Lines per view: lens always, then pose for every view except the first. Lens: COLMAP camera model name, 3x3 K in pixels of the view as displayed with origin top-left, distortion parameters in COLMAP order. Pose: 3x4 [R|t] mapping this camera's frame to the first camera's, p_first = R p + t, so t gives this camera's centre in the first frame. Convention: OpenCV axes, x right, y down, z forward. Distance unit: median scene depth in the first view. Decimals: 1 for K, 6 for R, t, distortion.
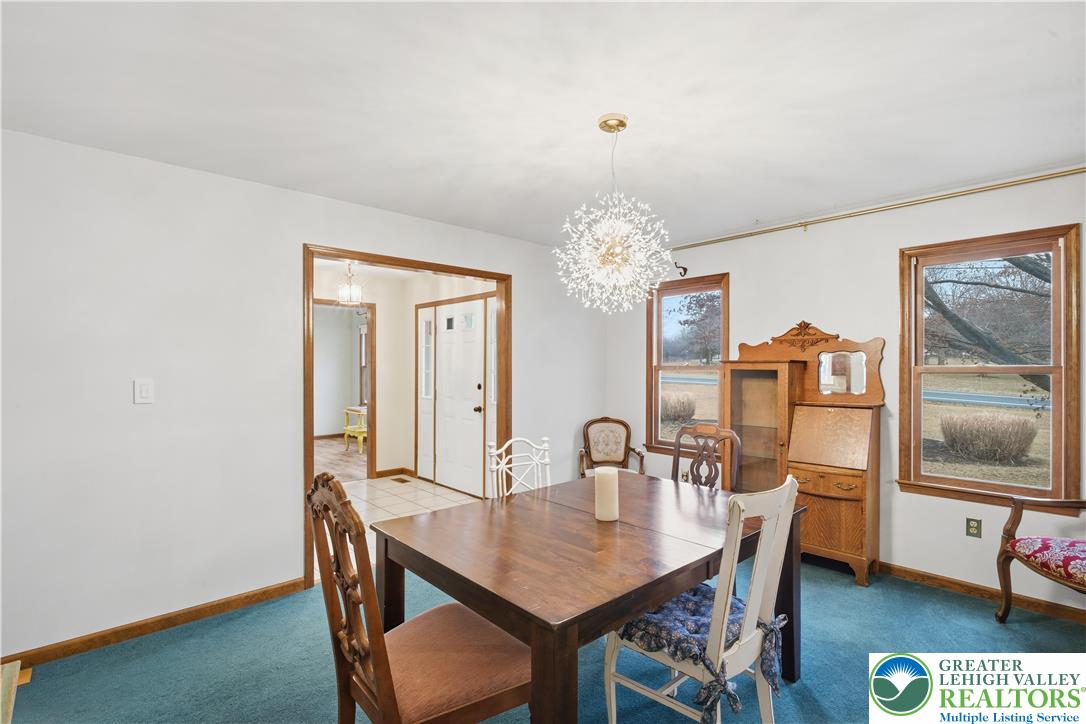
lens RADIAL K [[513.6, 0, 536.1], [0, 513.6, 368.4], [0, 0, 1]] dist [-0.007554, -0.000575]
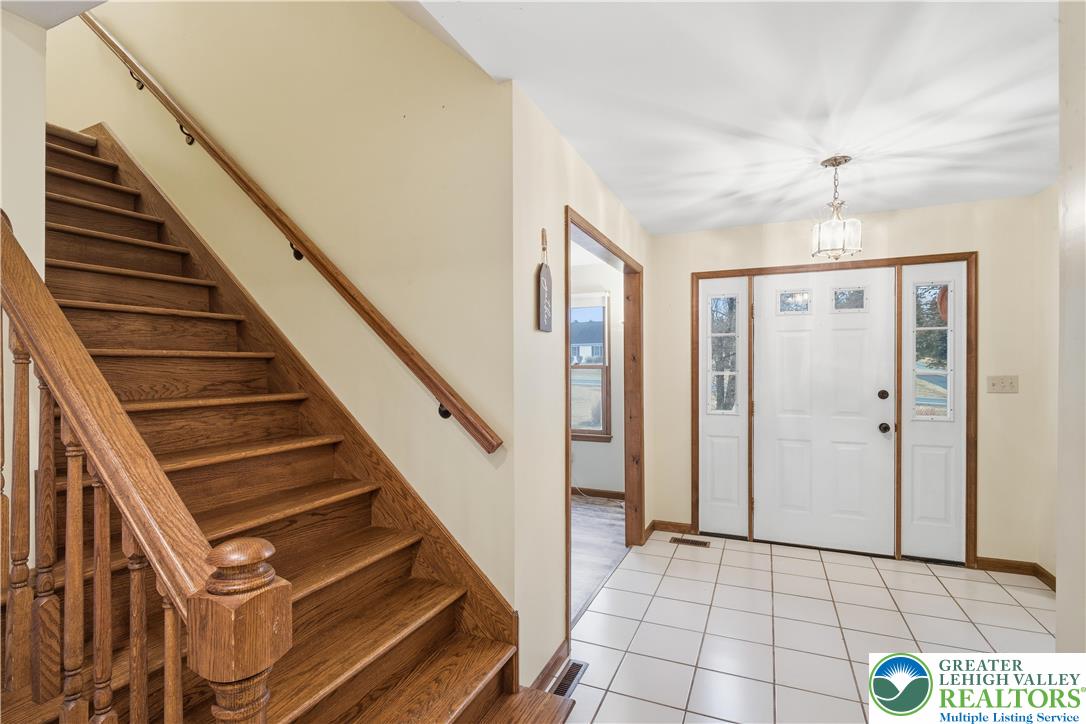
lens RADIAL K [[513.6, 0, 536.1], [0, 513.6, 368.4], [0, 0, 1]] dist [-0.007554, -0.000575]
pose [[0.914816, -0.004765, 0.403843, -0.720379], [0.005103, 0.999987, 0.000238, -0.002225], [-0.403839, 0.001843, 0.914828, 0.498332]]
